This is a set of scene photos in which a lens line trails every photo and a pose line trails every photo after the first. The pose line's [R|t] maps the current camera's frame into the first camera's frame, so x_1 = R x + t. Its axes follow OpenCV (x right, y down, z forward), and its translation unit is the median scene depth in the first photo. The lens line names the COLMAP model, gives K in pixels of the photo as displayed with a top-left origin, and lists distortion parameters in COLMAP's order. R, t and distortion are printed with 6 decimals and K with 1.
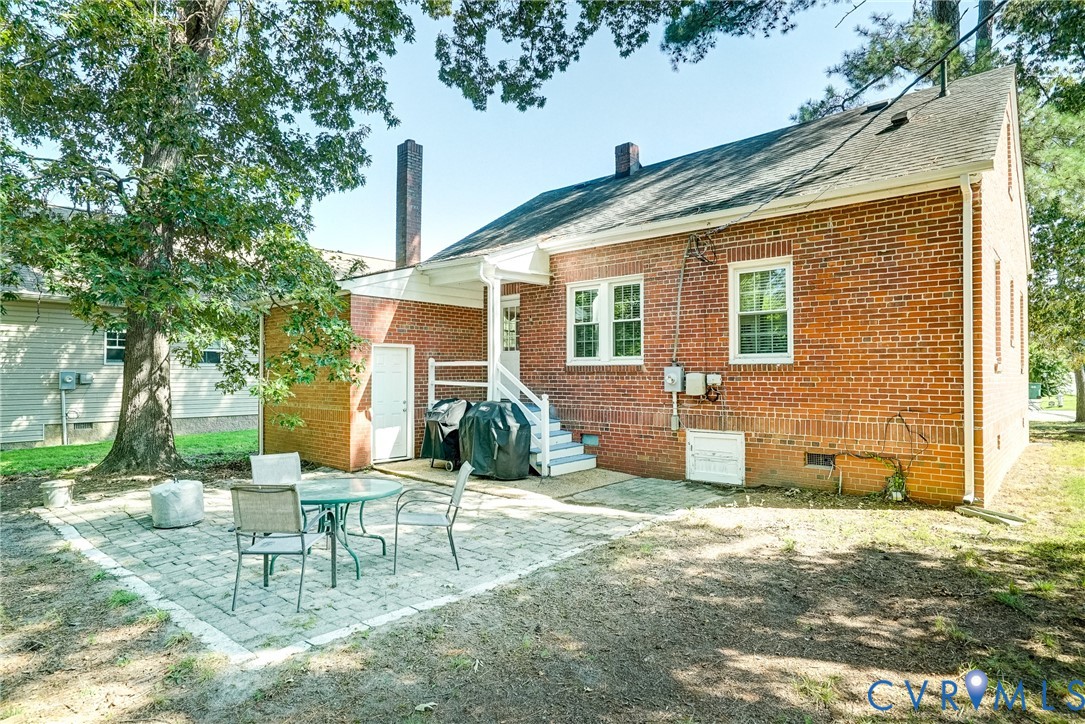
lens RADIAL K [[612.8, 0, 537.5], [0, 612.8, 365.4], [0, 0, 1]] dist [-0.017516, 0.000943]
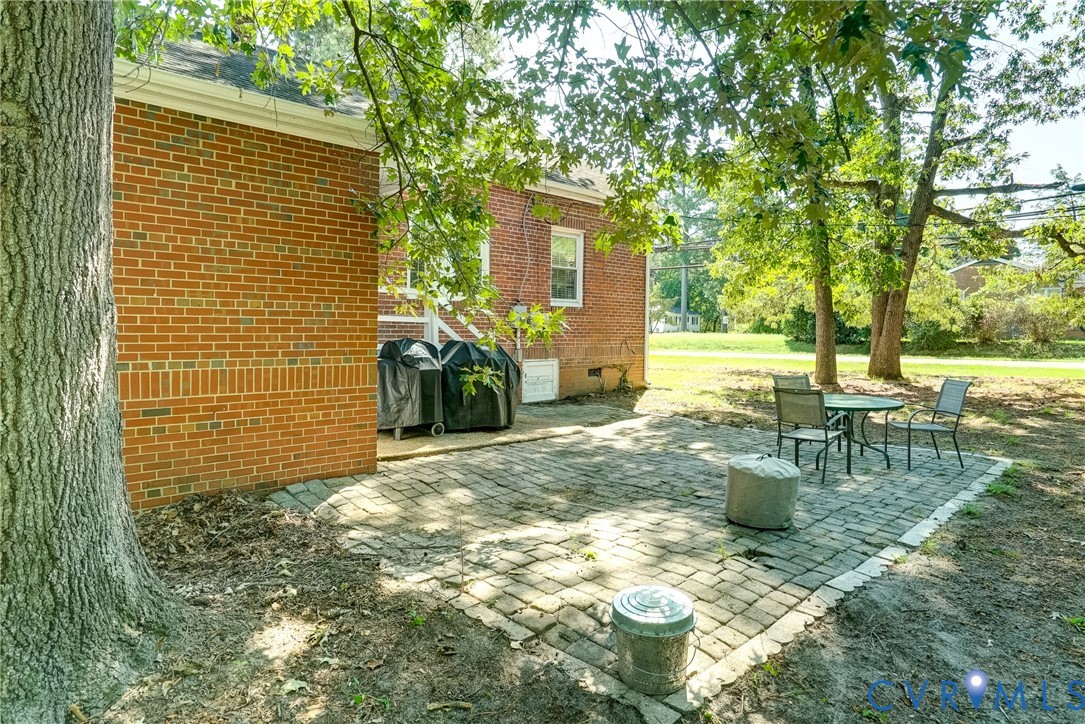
lens RADIAL K [[636.4, 0, 538.7], [0, 636.4, 348.7], [0, 0, 1]] dist [-0.009238, 0.001135]
pose [[0.066741, -0.032246, 0.997249, -0.960207], [-0.026384, 0.999071, 0.034071, 0.040452], [-0.997421, -0.028586, 0.065828, 0.890166]]
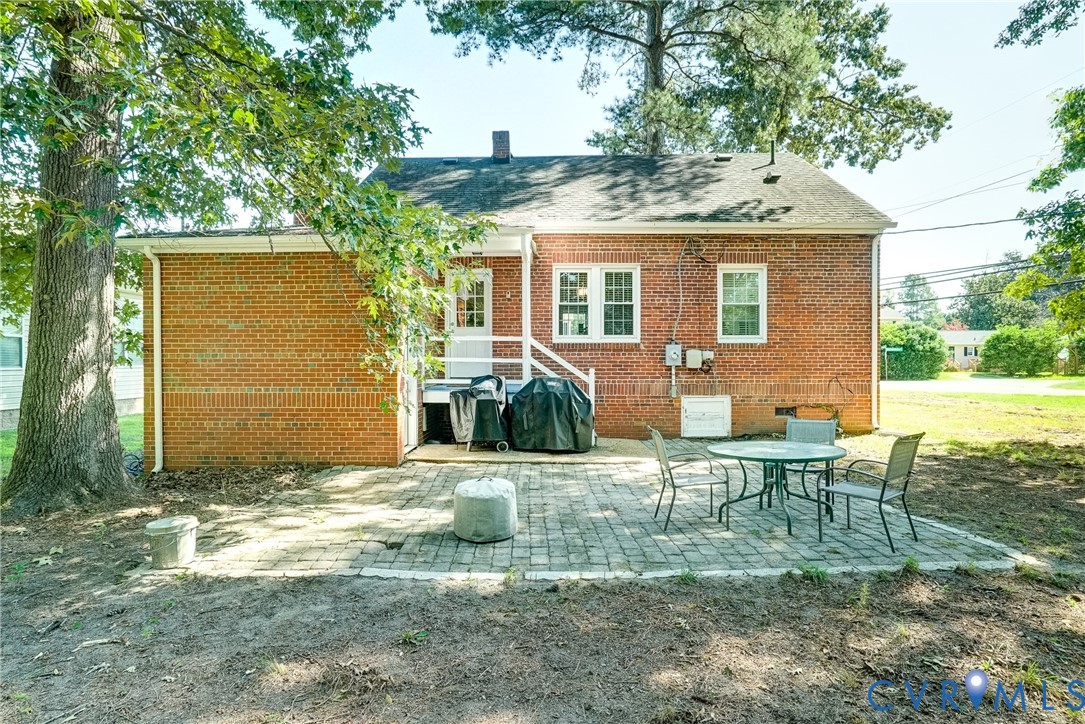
lens RADIAL K [[612.8, 0, 537.5], [0, 612.8, 365.4], [0, 0, 1]] dist [-0.017516, 0.000943]
pose [[0.746217, -0.006133, 0.665675, -0.781681], [-0.008266, 0.999795, 0.018477, 0.022813], [-0.665652, -0.019291, 0.746013, 0.281534]]
